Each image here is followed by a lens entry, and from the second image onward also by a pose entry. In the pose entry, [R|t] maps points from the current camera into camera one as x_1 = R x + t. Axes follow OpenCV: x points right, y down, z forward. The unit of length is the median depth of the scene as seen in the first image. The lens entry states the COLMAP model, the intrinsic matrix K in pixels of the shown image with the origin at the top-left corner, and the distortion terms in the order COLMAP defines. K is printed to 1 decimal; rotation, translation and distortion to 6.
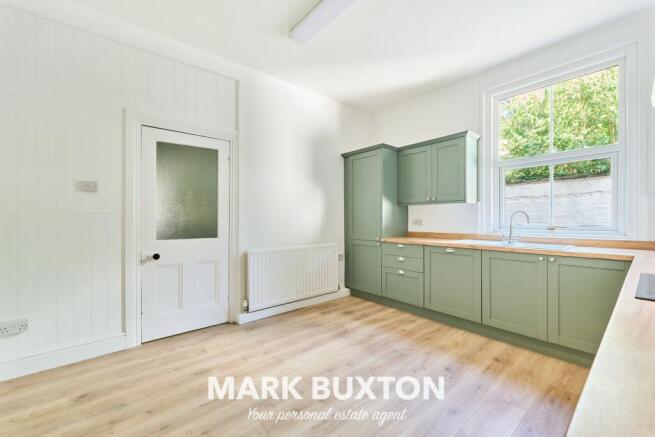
lens RADIAL K [[272.0, 0, 327.5], [0, 272.0, 218.5], [0, 0, 1]] dist [0.001785, 0.000301]
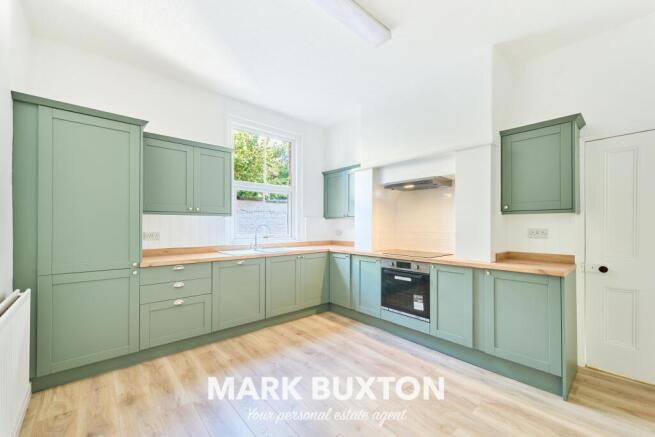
lens RADIAL K [[268.9, 0, 326.1], [0, 268.9, 227.2], [0, 0, 1]] dist [0.001652, 0.000095]
pose [[-0.031508, 0.004470, 0.999493, -0.539060], [0.005607, 0.999975, -0.004295, -0.008468], [-0.999488, 0.005469, -0.031533, 0.660312]]
